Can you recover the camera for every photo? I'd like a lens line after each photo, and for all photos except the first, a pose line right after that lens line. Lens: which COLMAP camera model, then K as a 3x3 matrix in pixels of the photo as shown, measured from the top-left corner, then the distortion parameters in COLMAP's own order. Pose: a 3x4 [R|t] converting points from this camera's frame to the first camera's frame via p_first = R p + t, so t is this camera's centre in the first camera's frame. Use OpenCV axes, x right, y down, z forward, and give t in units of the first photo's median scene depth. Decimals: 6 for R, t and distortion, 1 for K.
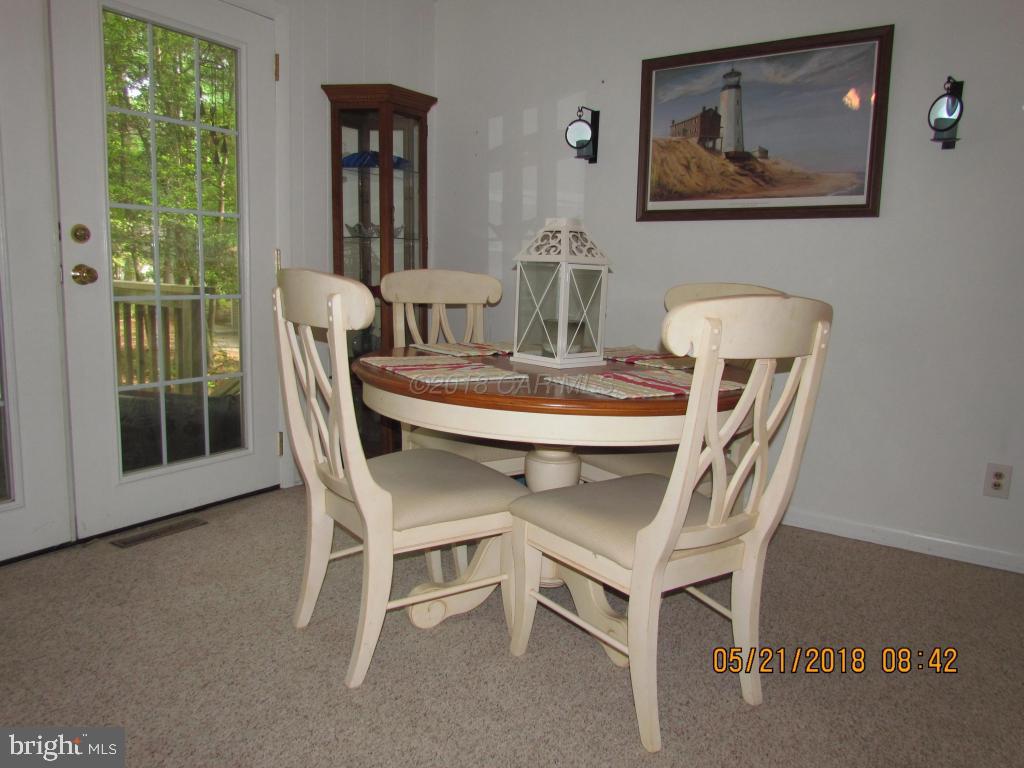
lens RADIAL K [[734.0, 0, 512.5], [0, 734.0, 381.9], [0, 0, 1]] dist [-0.024241, 0.005054]
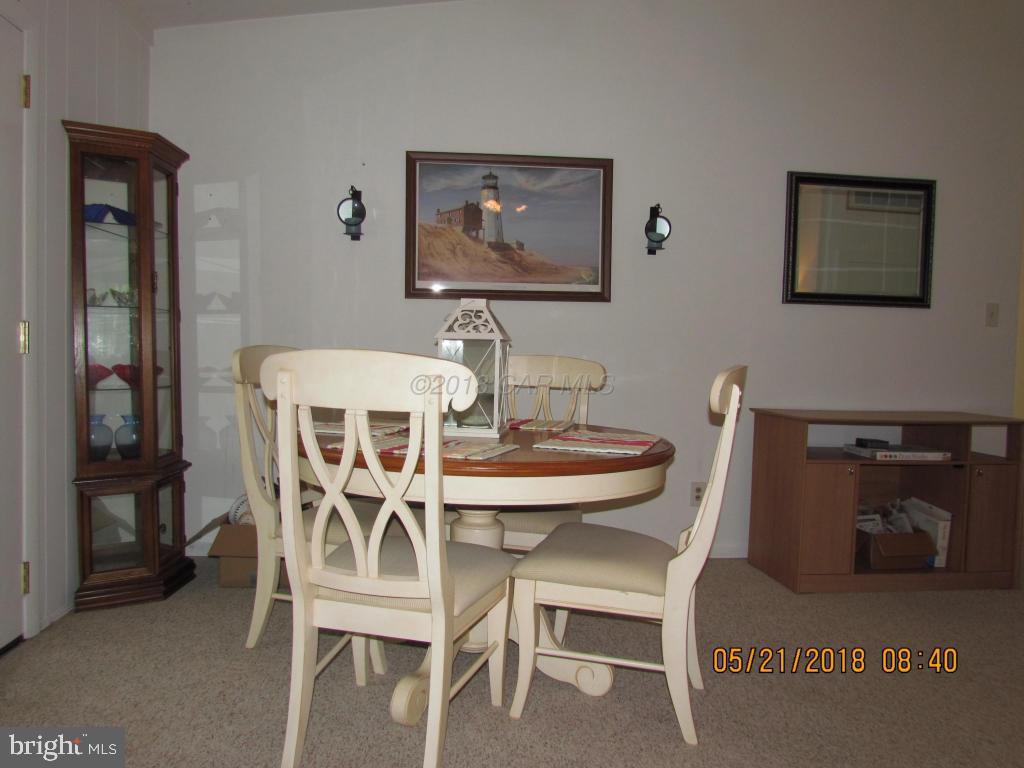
lens RADIAL K [[734.0, 0, 510.1], [0, 734.0, 379.5], [0, 0, 1]] dist [-0.024241, 0.005054]
pose [[0.778082, -0.038082, 0.627007, -0.416311], [0.096279, 0.993597, -0.059130, -0.027566], [-0.620741, 0.106375, 0.776766, 0.105157]]
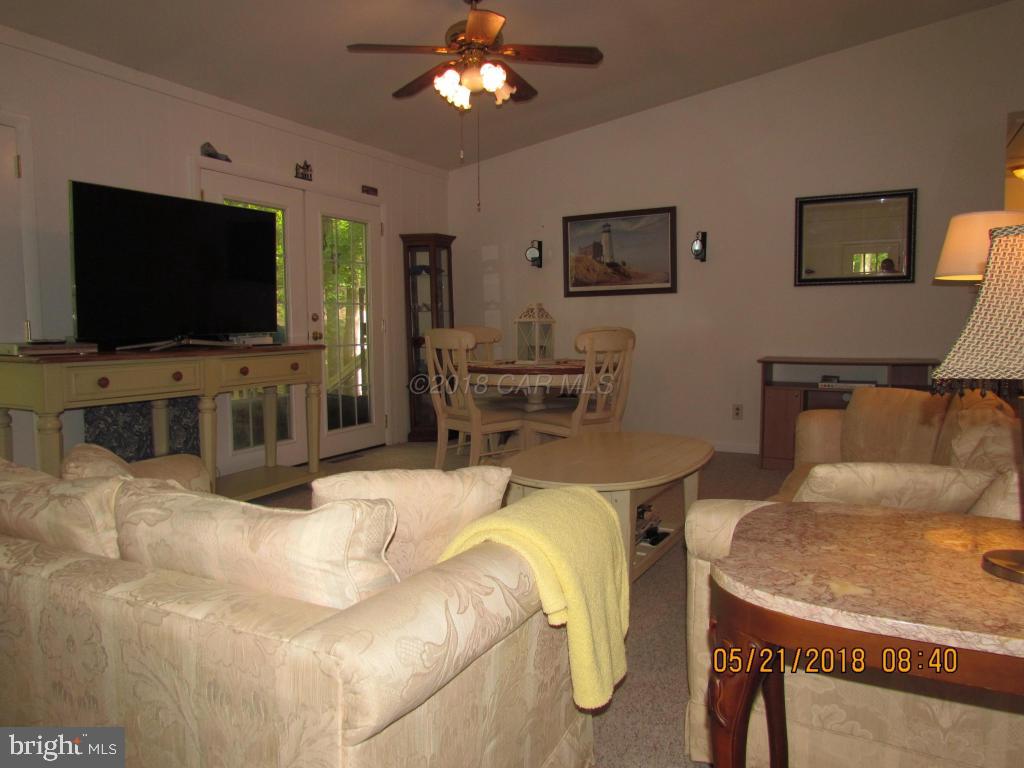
lens RADIAL K [[734.0, 0, 509.3], [0, 734.0, 388.3], [0, 0, 1]] dist [-0.024241, 0.005054]
pose [[0.994794, -0.051939, 0.087677, -0.172889], [0.057200, 0.996642, -0.058596, 0.137484], [-0.084339, 0.063306, 0.994424, -0.985307]]
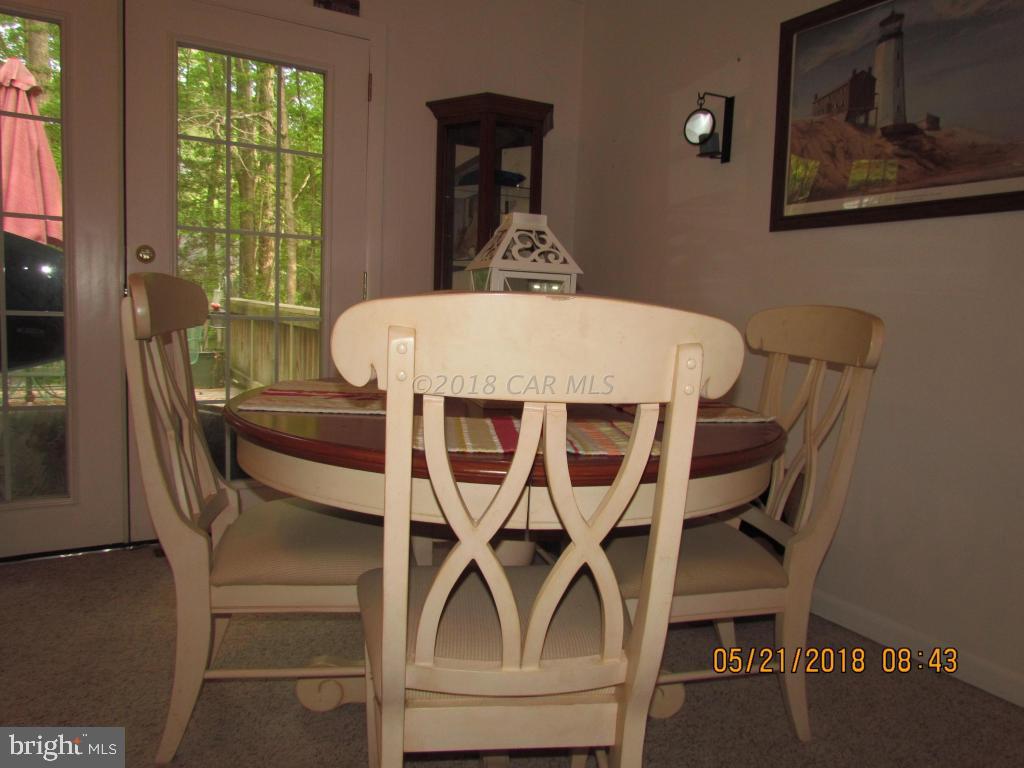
lens RADIAL K [[734.0, 0, 512.2], [0, 734.0, 378.8], [0, 0, 1]] dist [-0.024241, 0.005054]
pose [[0.897775, 0.049187, -0.437699, 0.293346], [-0.077101, 0.995951, -0.046222, -0.010846], [0.433654, 0.075244, 0.897933, 0.228485]]
